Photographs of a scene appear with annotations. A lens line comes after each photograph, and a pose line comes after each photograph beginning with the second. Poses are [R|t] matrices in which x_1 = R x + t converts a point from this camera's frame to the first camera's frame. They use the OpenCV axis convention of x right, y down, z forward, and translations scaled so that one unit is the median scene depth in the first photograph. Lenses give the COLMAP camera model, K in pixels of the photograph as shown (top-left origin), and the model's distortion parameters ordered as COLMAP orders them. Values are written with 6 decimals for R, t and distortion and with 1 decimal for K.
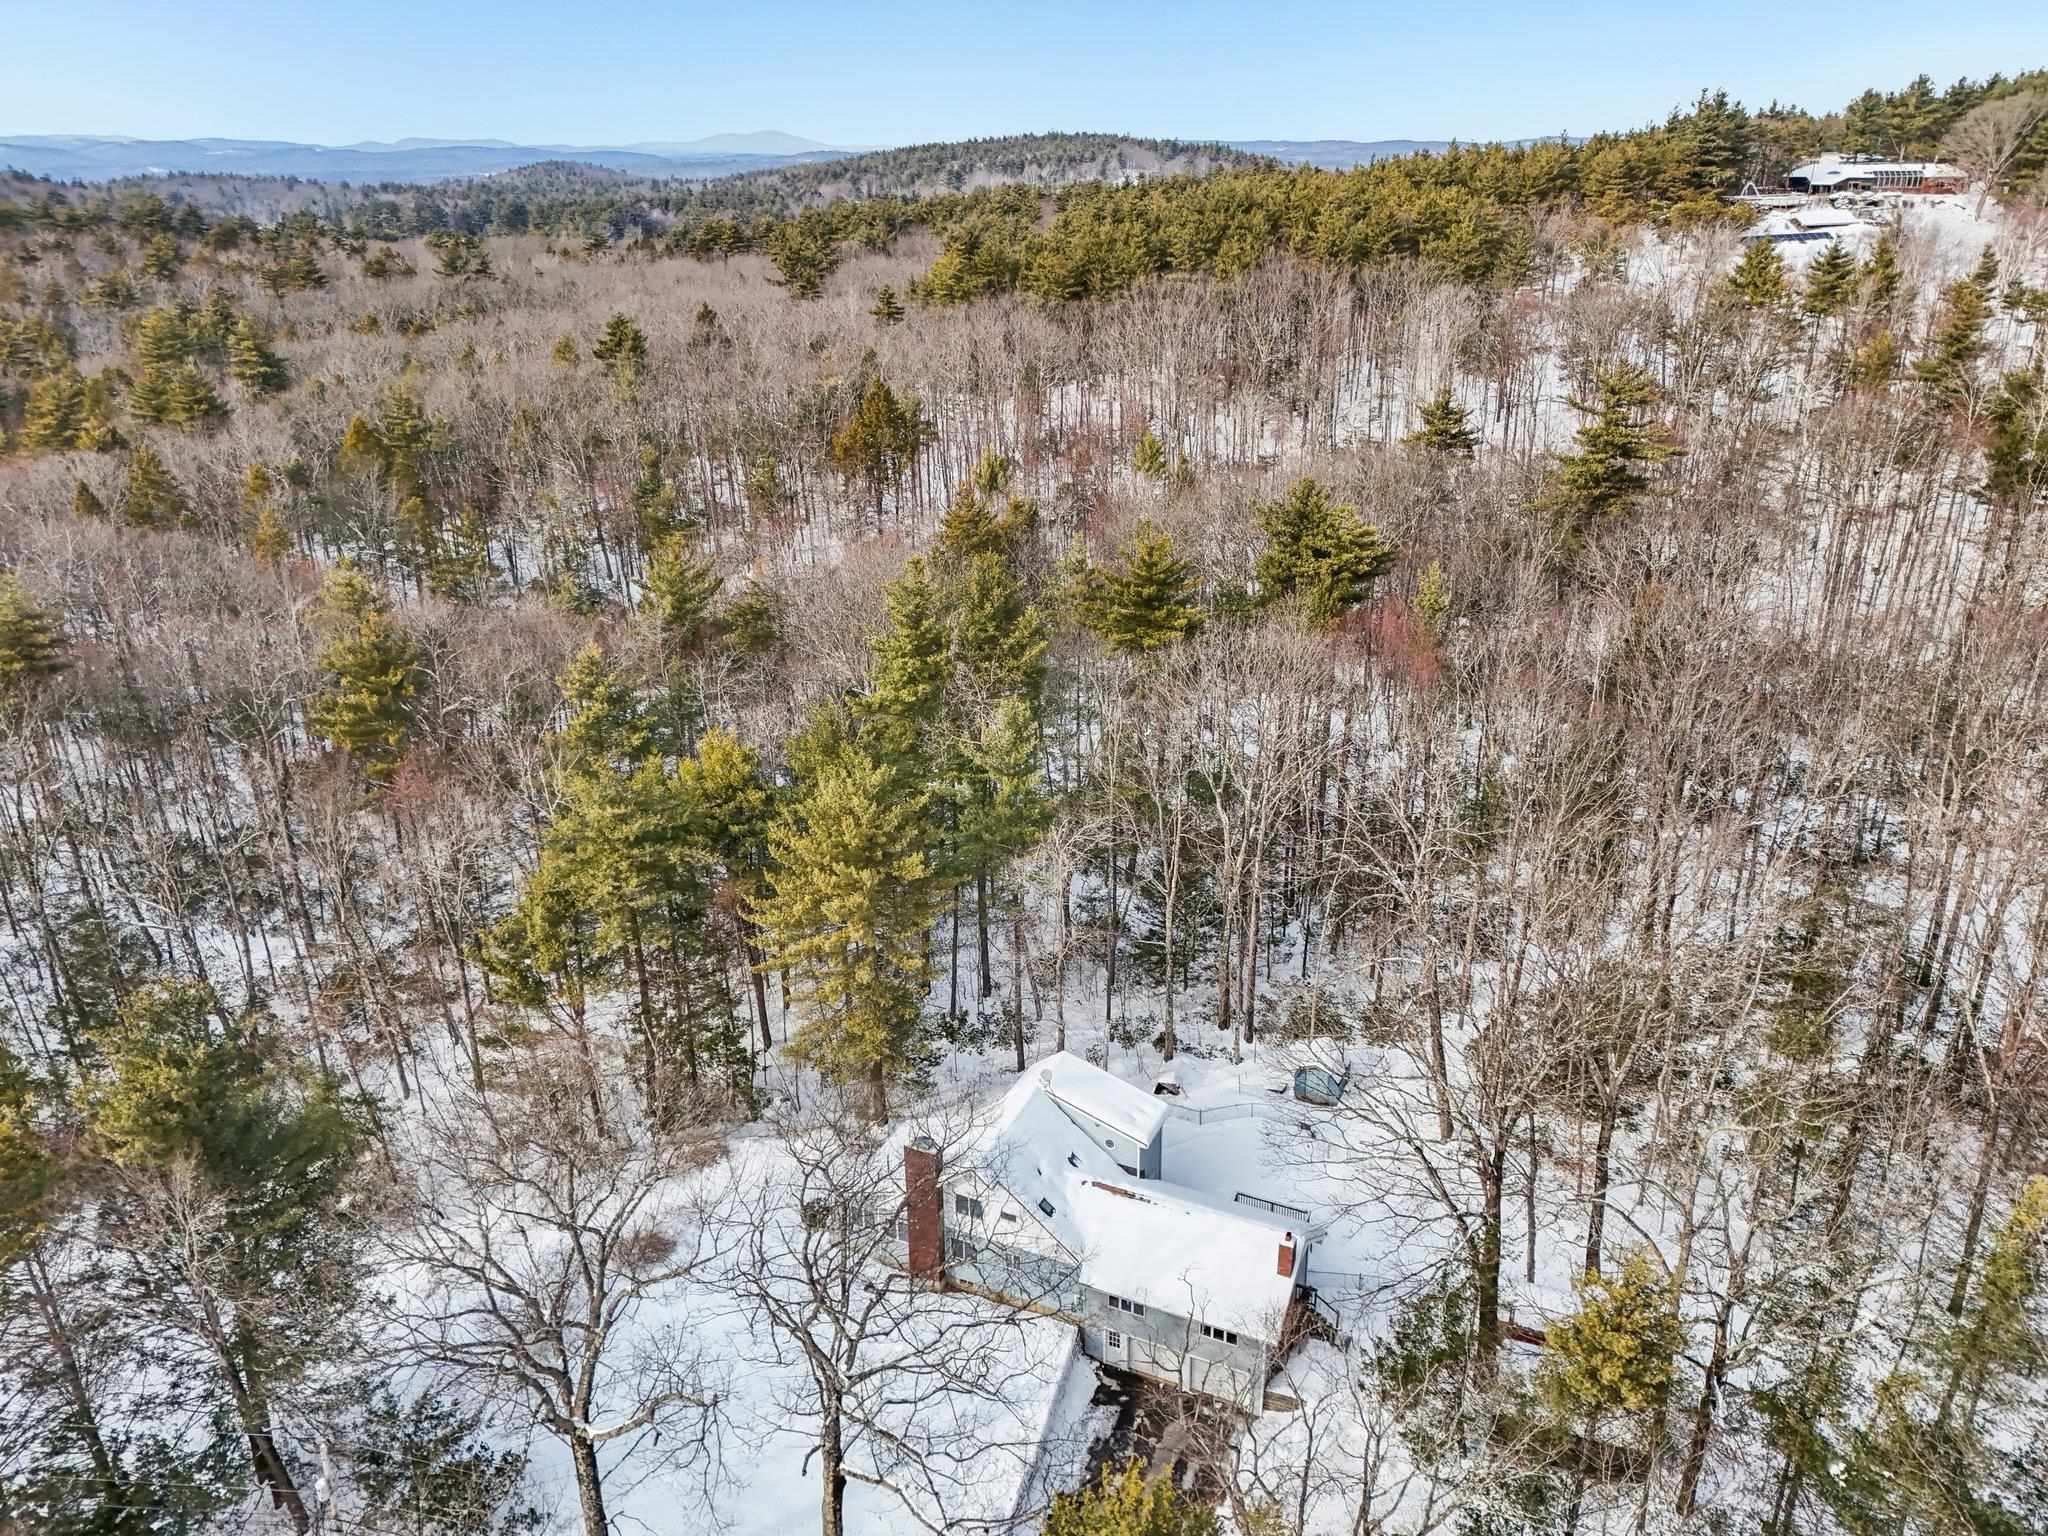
lens RADIAL K [[1571.7, 0, 1012.9], [0, 1571.7, 777.0], [0, 0, 1]] dist [0.040076, -0.034304]
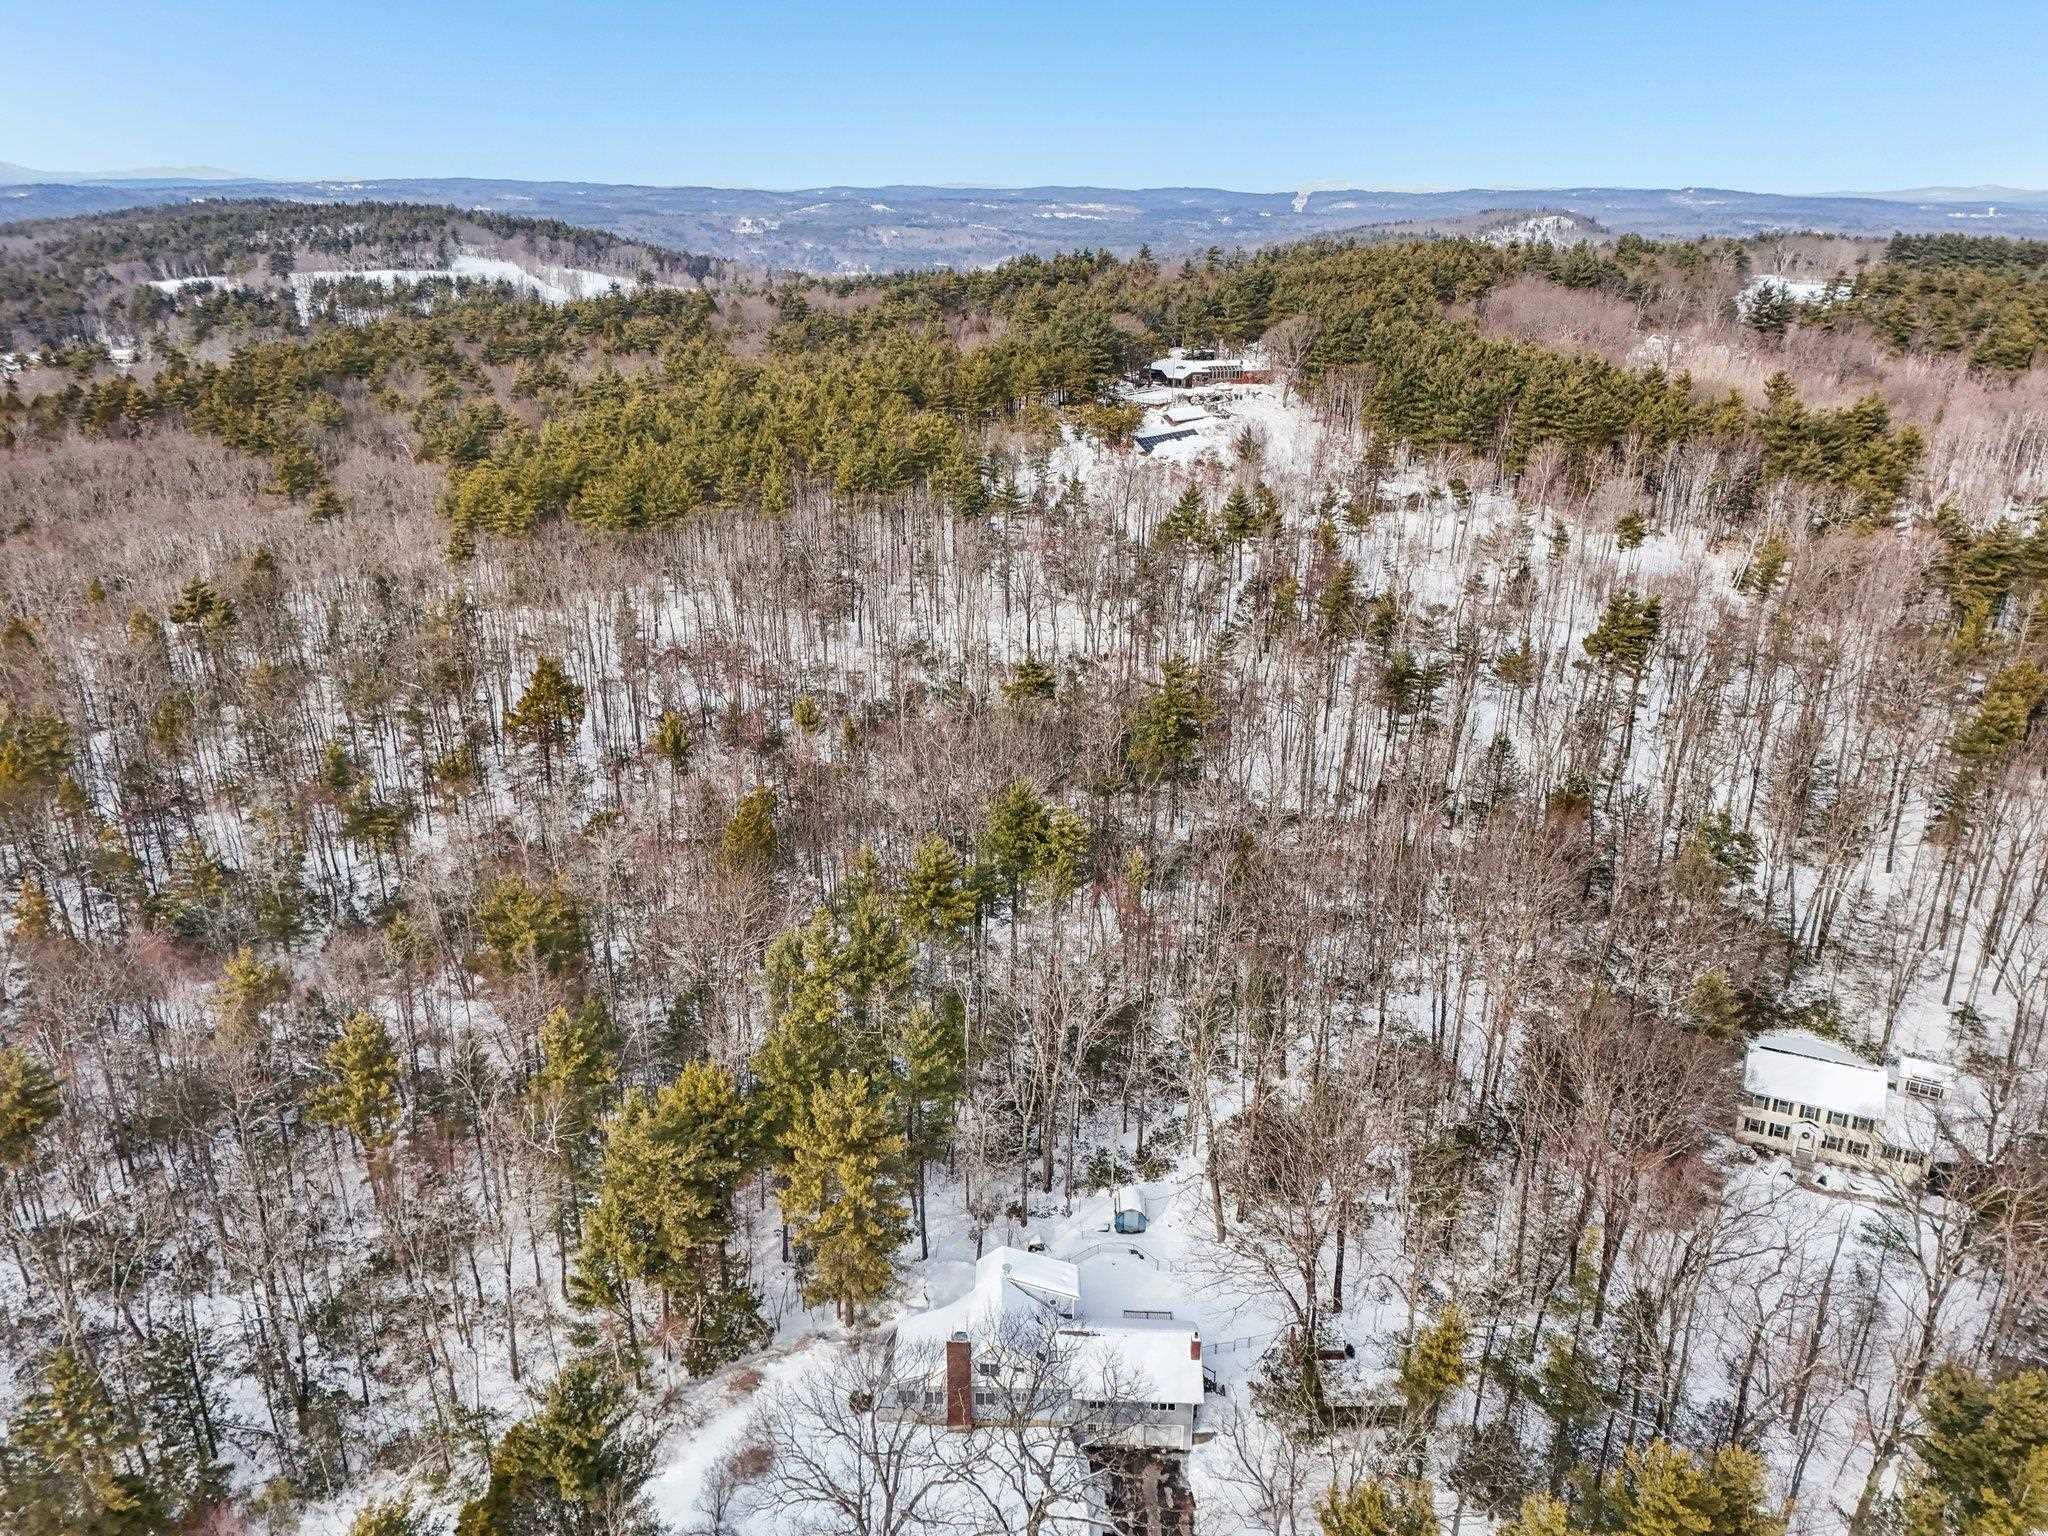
lens RADIAL K [[1571.7, 0, 1024.2], [0, 1571.7, 771.9], [0, 0, 1]] dist [0.040076, -0.034304]
pose [[0.914383, -0.127230, 0.384339, -0.418806], [0.136600, 0.990622, 0.002946, -0.243857], [-0.381110, 0.049807, 0.923187, -0.363543]]
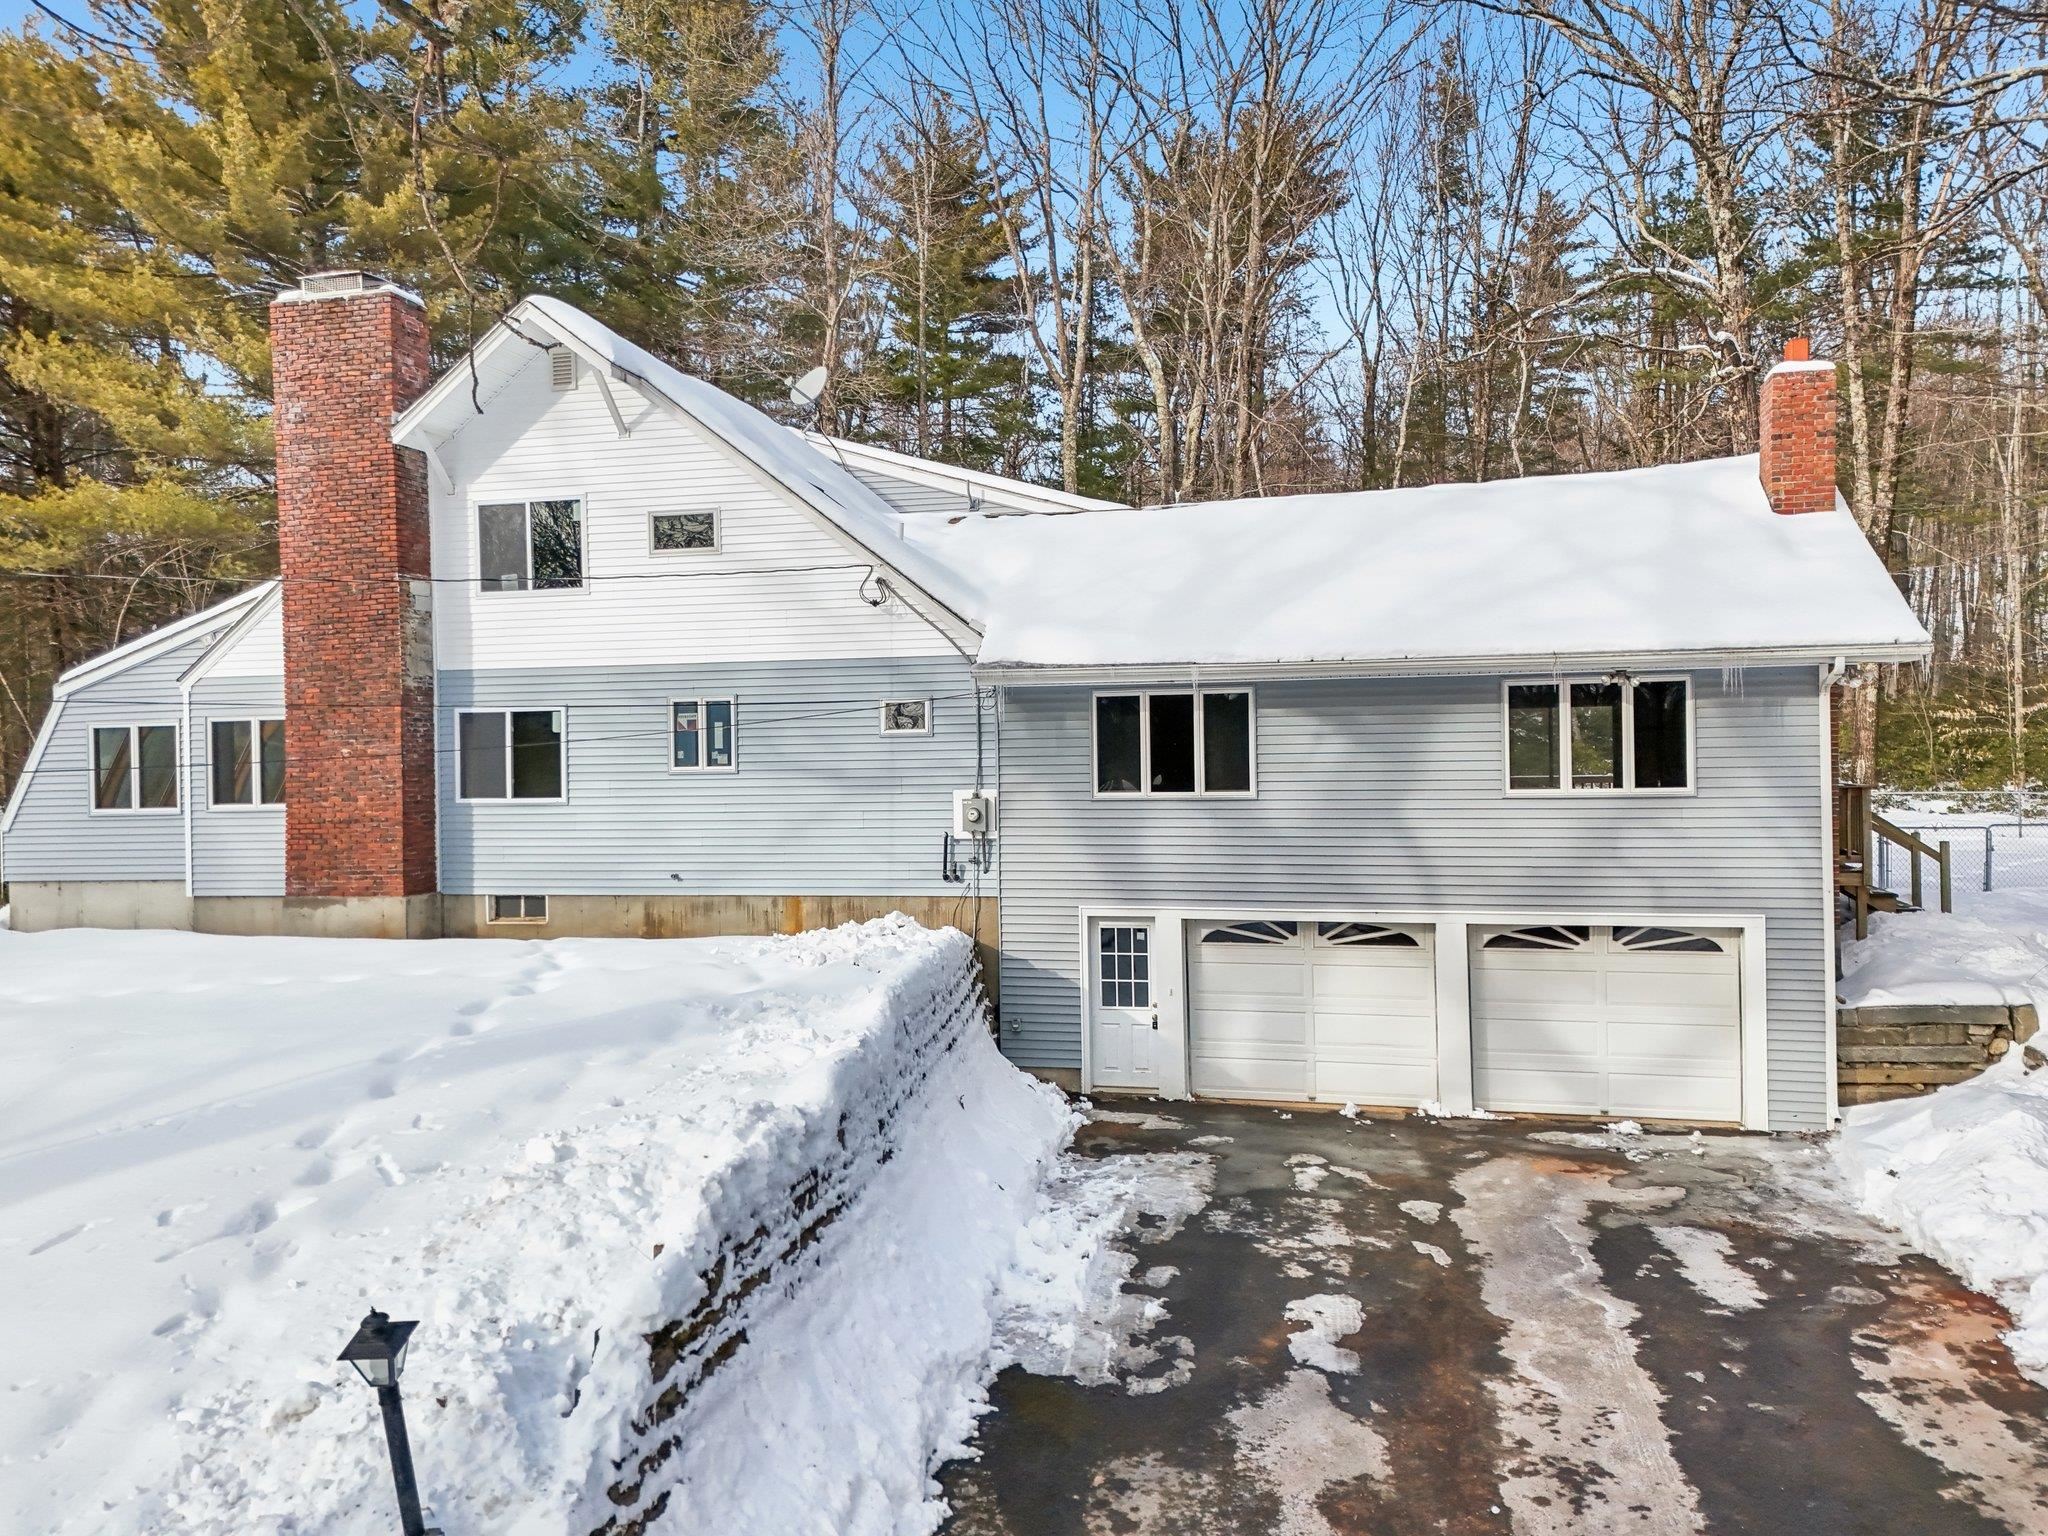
lens RADIAL K [[1571.7, 0, 1030.2], [0, 1571.7, 772.7], [0, 0, 1]] dist [0.040076, -0.034304]
pose [[0.981408, -0.002515, 0.191918, 0.002874], [0.075036, 0.925361, -0.371587, 0.339994], [-0.176659, 0.379079, 0.908345, 0.628360]]
